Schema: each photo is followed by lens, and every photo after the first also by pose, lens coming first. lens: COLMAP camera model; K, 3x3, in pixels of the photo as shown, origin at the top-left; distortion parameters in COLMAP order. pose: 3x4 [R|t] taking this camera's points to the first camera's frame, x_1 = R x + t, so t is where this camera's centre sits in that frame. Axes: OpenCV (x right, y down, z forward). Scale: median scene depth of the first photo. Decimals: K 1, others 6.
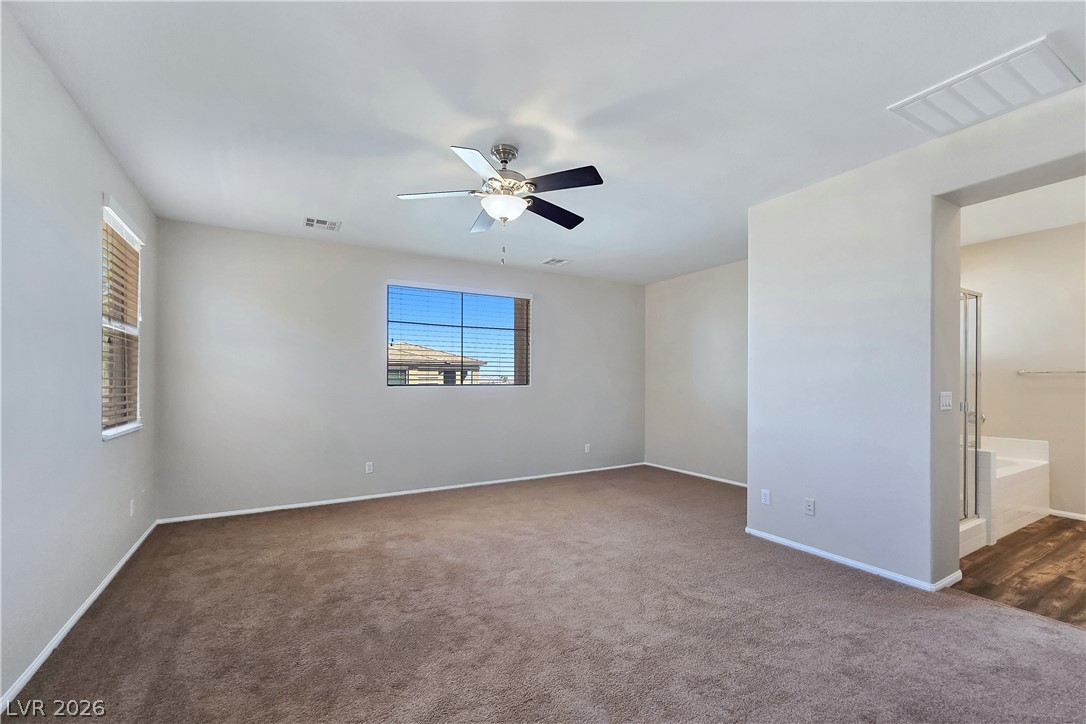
lens RADIAL K [[452.8, 0, 538.8], [0, 452.8, 369.8], [0, 0, 1]] dist [-0.002142, 0.000335]
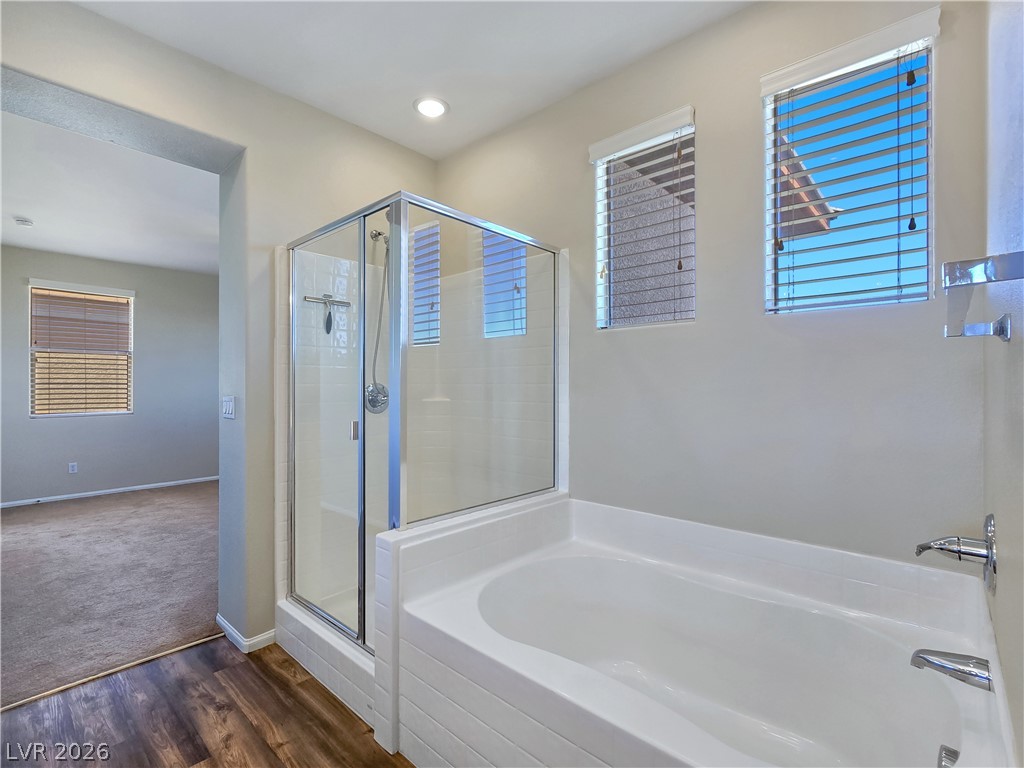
lens RADIAL K [[479.1, 0, 514.7], [0, 479.1, 384.0], [0, 0, 1]] dist [0.003940, 0.000475]
pose [[0.306550, -0.002123, -0.951852, 1.820213], [0.020714, 0.999776, 0.004441, 0.019654], [0.951629, -0.021079, 0.306525, 1.183775]]
